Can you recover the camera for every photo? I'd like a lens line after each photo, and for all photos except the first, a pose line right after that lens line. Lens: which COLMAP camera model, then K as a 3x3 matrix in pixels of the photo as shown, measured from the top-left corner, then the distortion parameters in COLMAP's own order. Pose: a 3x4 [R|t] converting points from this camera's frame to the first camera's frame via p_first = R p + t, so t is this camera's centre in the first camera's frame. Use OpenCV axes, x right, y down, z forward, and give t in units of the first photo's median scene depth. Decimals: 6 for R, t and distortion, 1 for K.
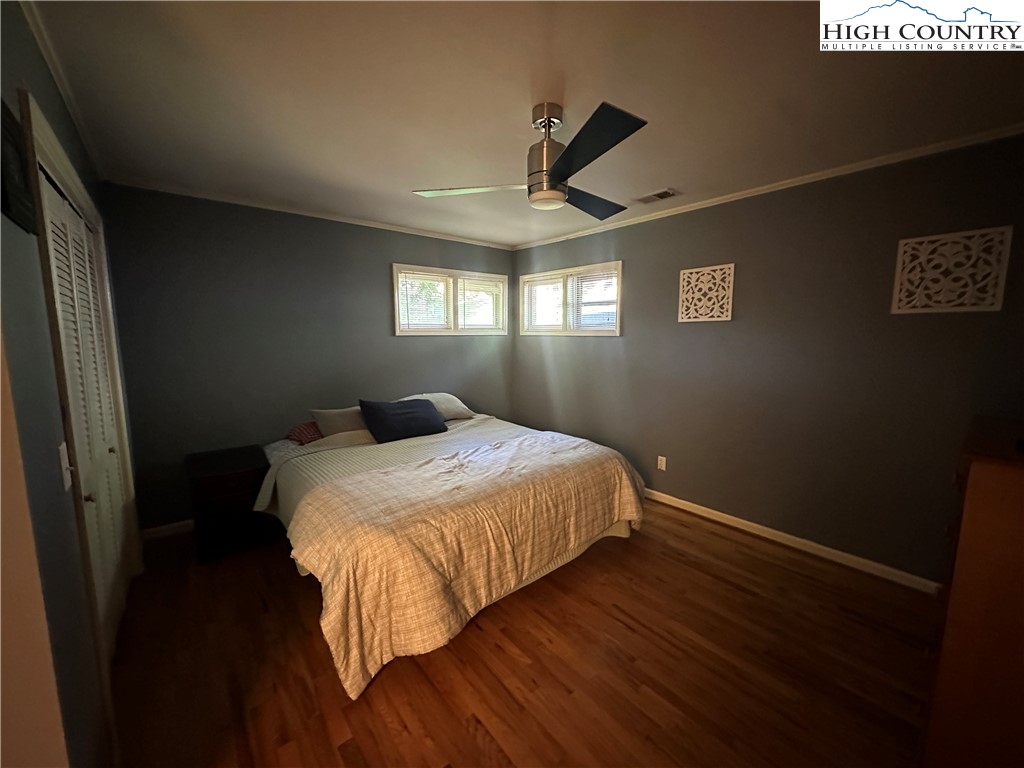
lens RADIAL K [[409.4, 0, 512.0], [0, 409.4, 384.0], [0, 0, 1]] dist [0.000300, -0.000039]
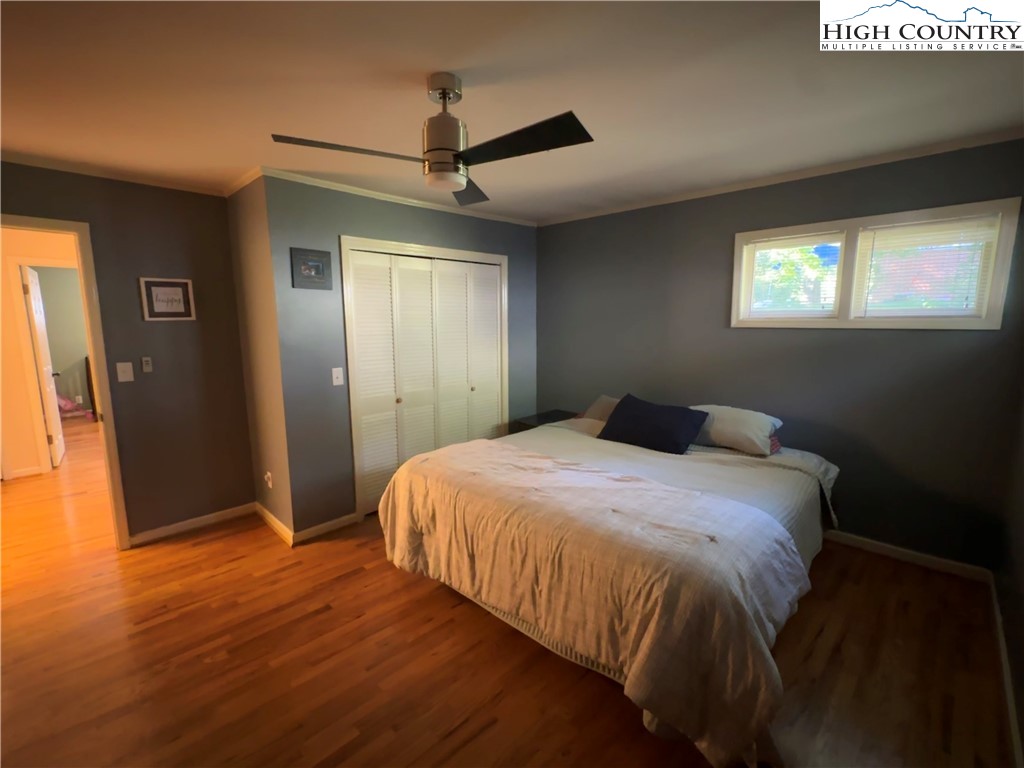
lens RADIAL K [[450.0, 0, 512.0], [0, 450.0, 384.0], [0, 0, 1]] dist [0.001057, -0.000051]
pose [[0.100502, 0.143590, -0.984521, 0.796534], [-0.120712, 0.983981, 0.131189, -0.111260], [0.987587, 0.105659, 0.116225, 0.754743]]
